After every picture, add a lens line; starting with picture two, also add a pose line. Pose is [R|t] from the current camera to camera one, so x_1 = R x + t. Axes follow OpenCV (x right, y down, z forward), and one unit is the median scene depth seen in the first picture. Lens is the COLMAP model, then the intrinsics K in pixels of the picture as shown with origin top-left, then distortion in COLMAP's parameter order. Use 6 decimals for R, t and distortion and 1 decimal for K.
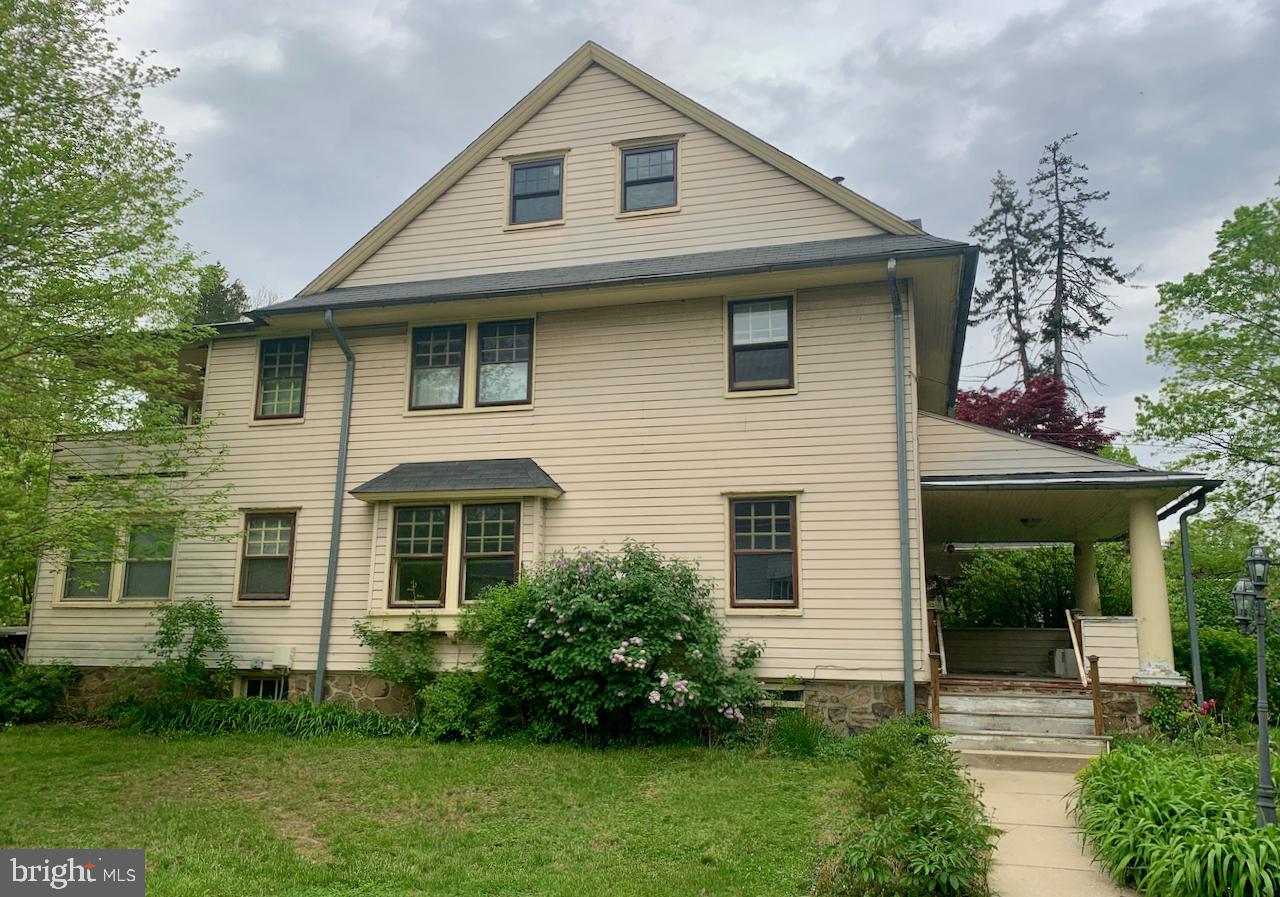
lens RADIAL K [[975.5, 0, 640.0], [0, 975.5, 448.5], [0, 0, 1]] dist [0.008554, -0.002122]
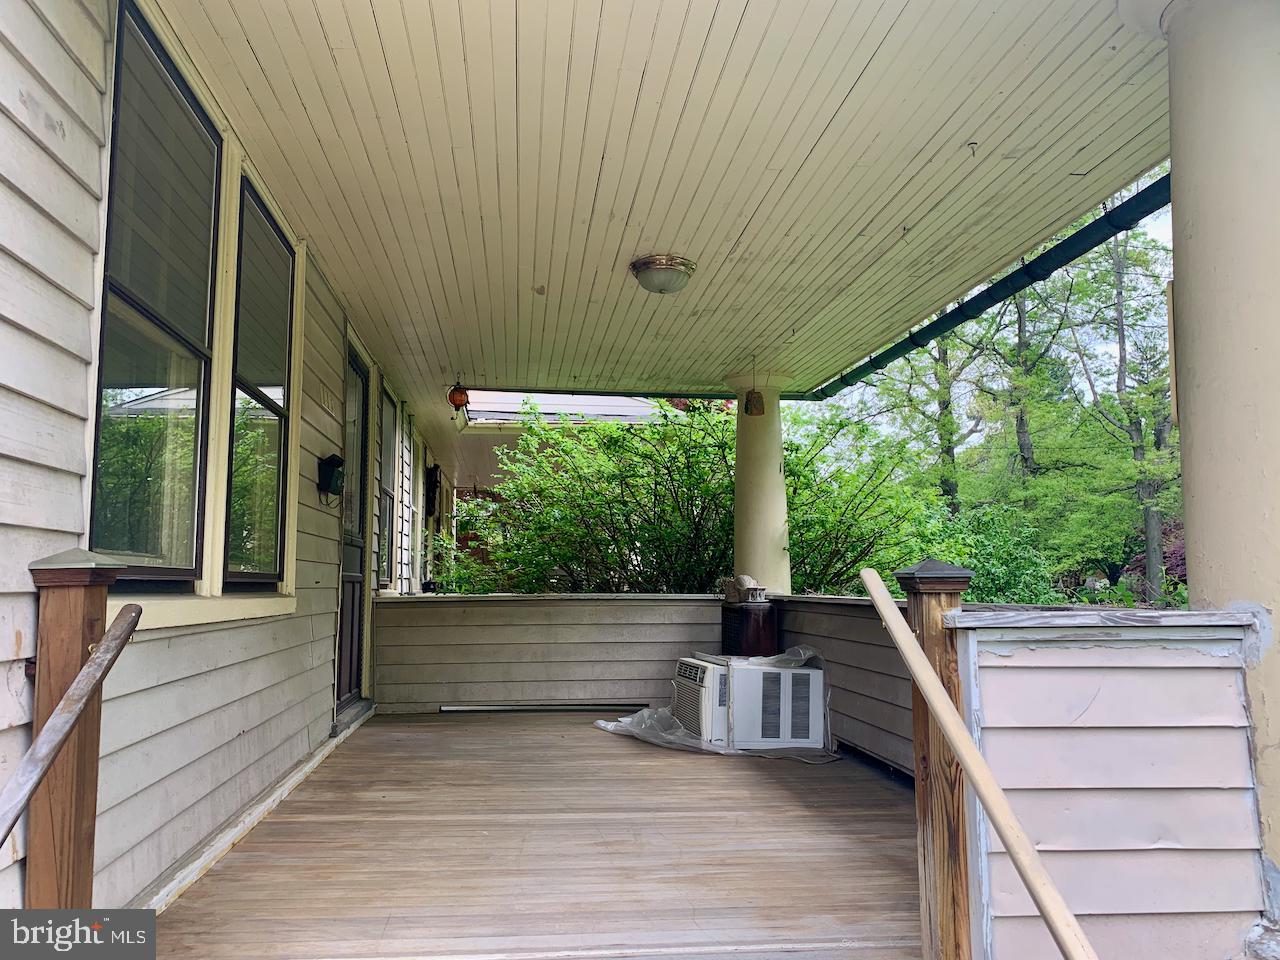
lens RADIAL K [[964.6, 0, 640.0], [0, 964.6, 480.0], [0, 0, 1]] dist [0.017464, -0.001404]
pose [[0.920576, 0.019801, 0.390060, 0.239863], [-0.059505, 0.994165, 0.089970, 0.098371], [-0.386003, -0.106035, 0.916383, 0.622460]]
